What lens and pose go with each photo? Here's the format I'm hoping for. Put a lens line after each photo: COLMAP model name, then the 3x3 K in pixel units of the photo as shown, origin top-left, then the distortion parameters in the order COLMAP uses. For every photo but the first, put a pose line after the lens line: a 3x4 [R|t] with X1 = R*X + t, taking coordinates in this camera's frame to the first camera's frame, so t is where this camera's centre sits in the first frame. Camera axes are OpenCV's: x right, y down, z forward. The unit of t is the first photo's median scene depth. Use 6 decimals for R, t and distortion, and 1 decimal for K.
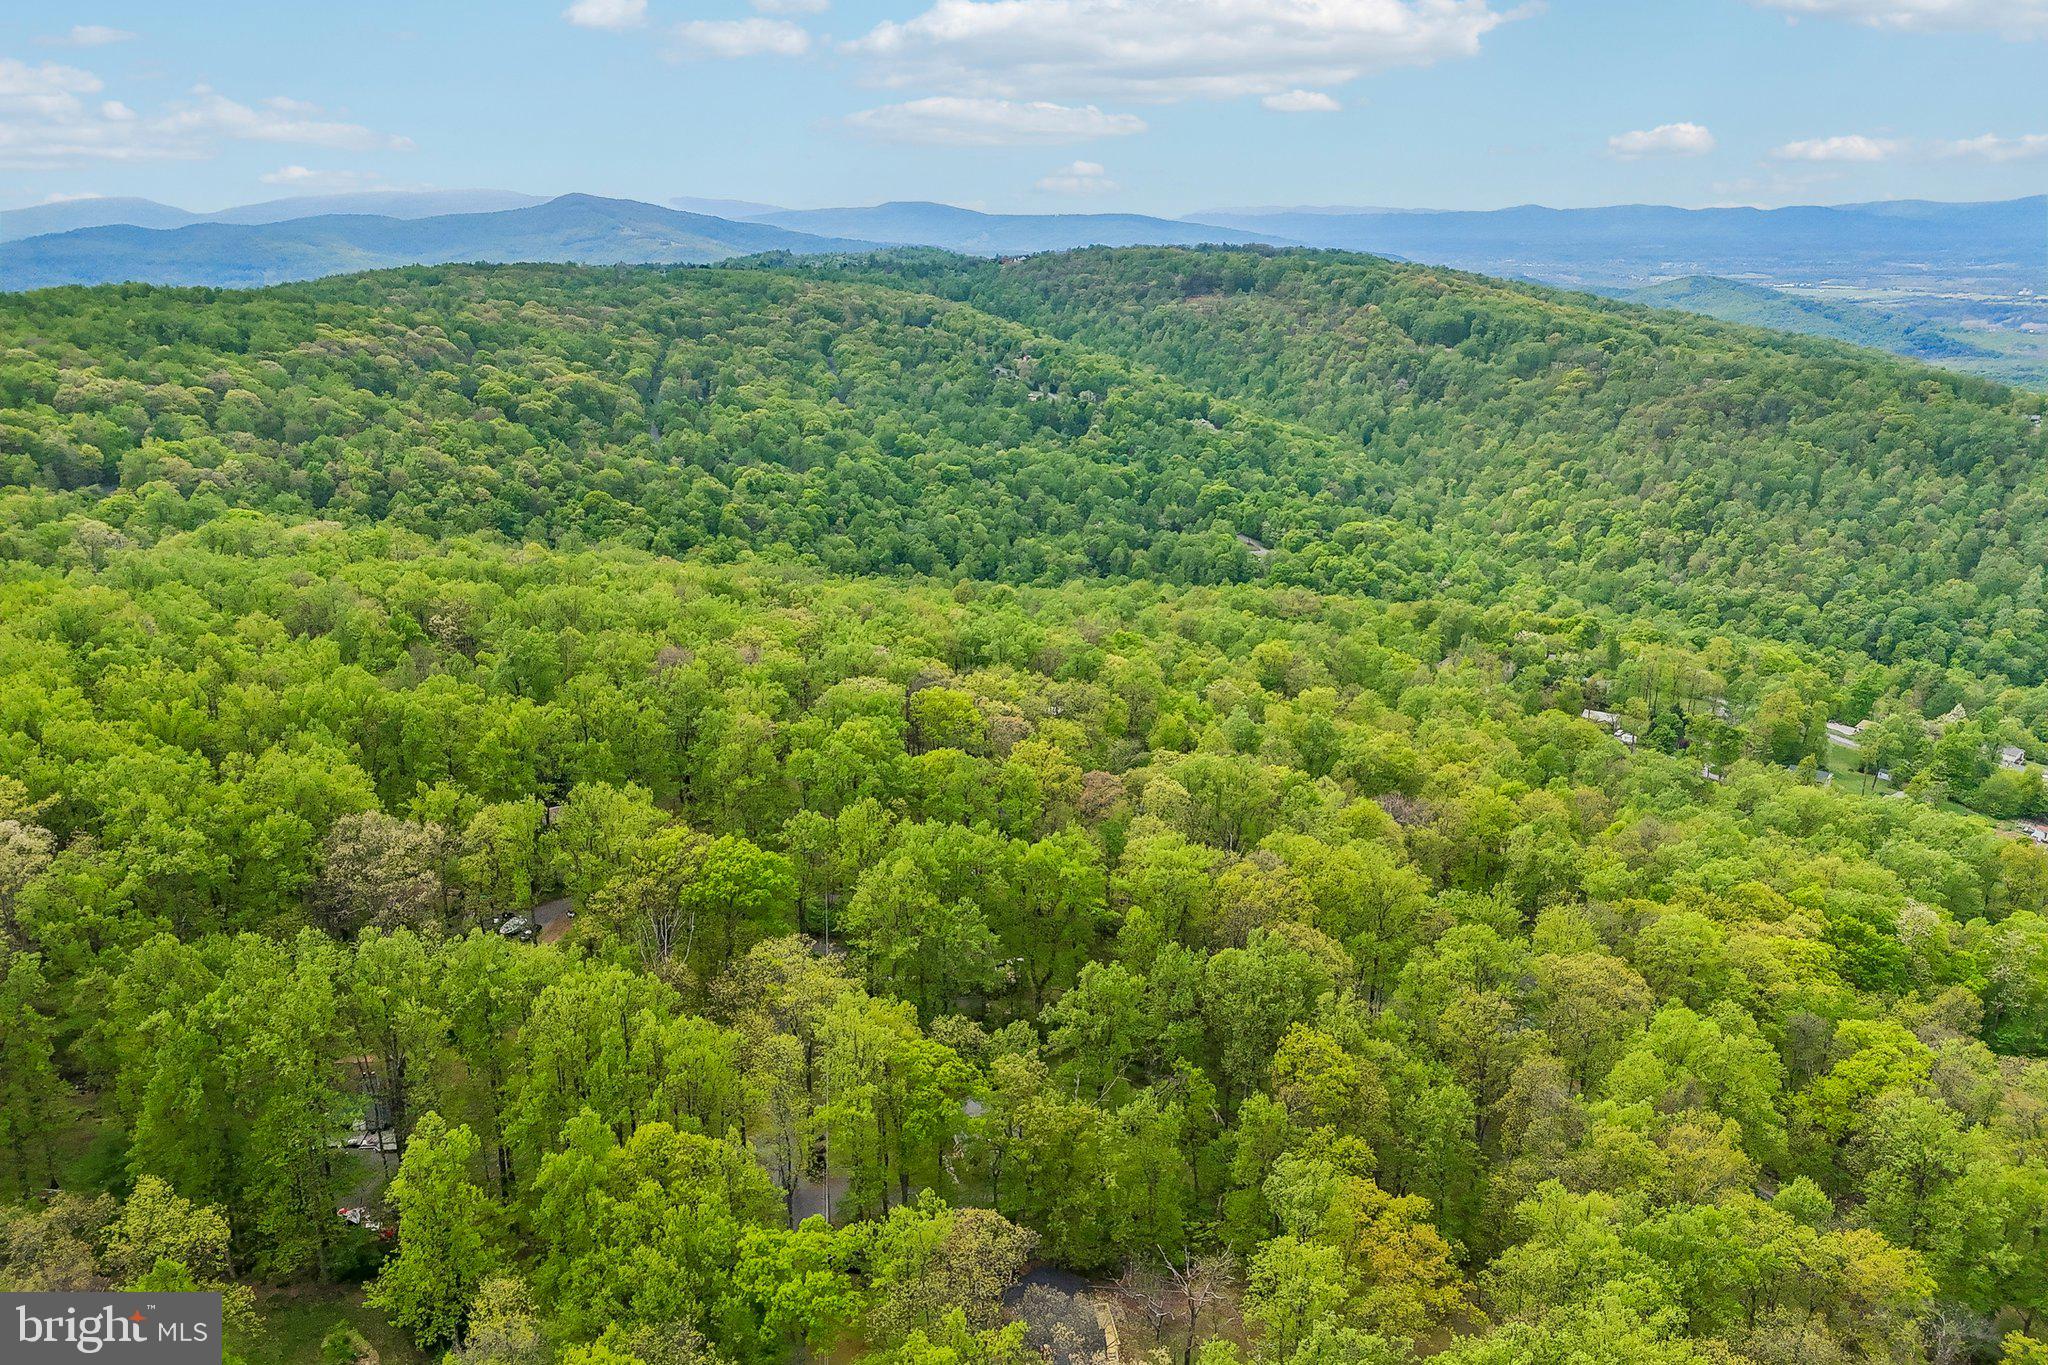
lens RADIAL K [[1461.8, 0, 1019.2], [0, 1461.8, 683.2], [0, 0, 1]] dist [-0.002815, -0.005685]
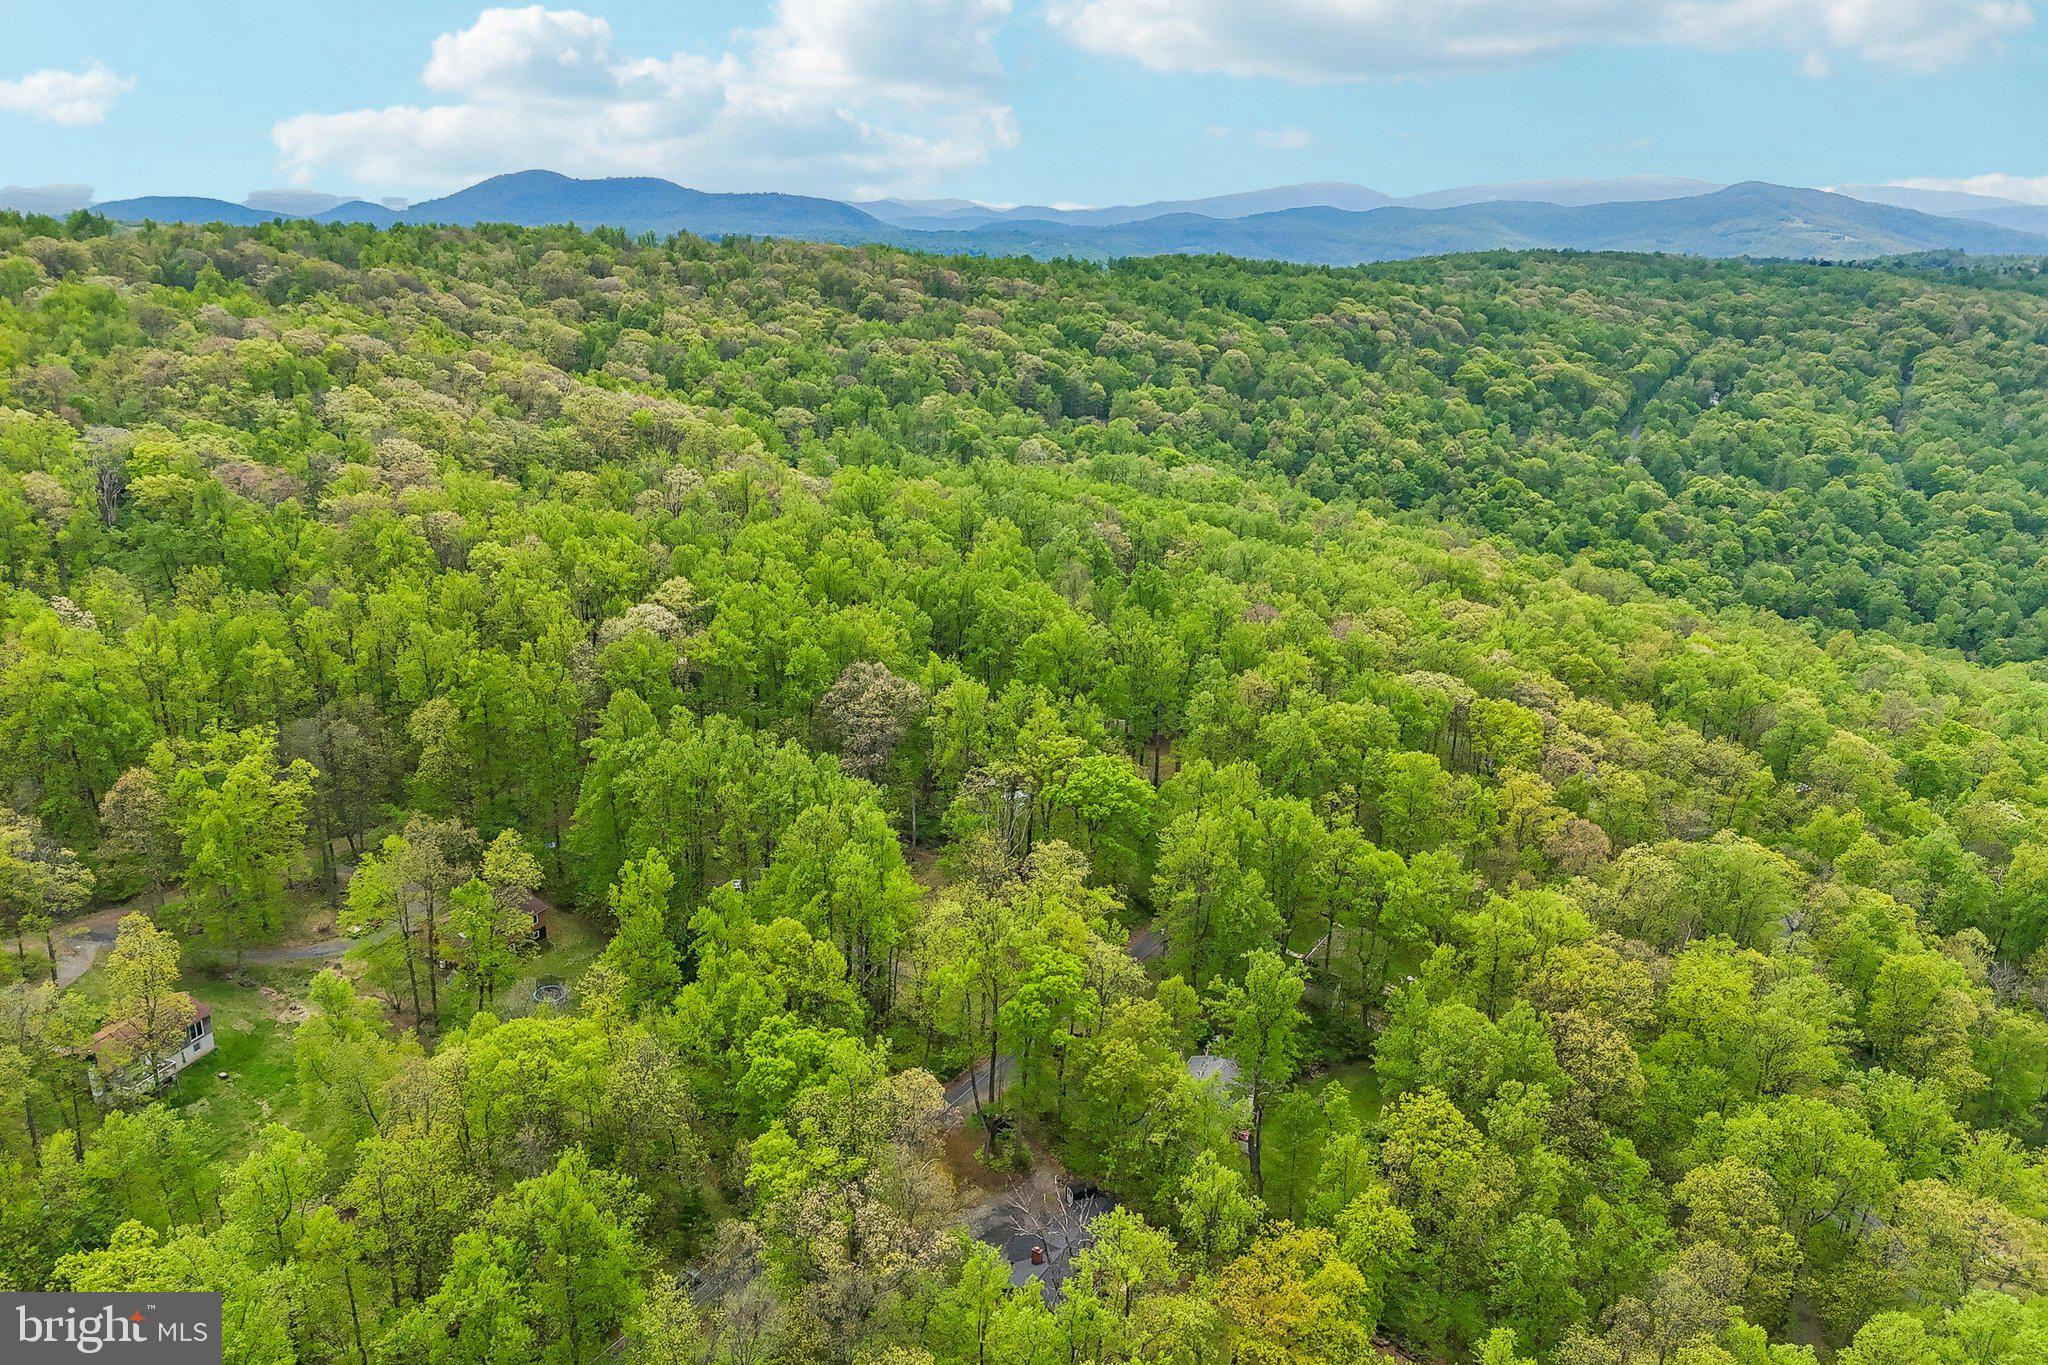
lens RADIAL K [[1461.8, 0, 1021.9], [0, 1461.8, 683.7], [0, 0, 1]] dist [-0.002815, -0.005685]
pose [[0.747429, 0.219403, -0.627067, 0.103961], [-0.214174, 0.973074, 0.085183, -0.006829], [0.628872, 0.070633, 0.774294, 0.020552]]
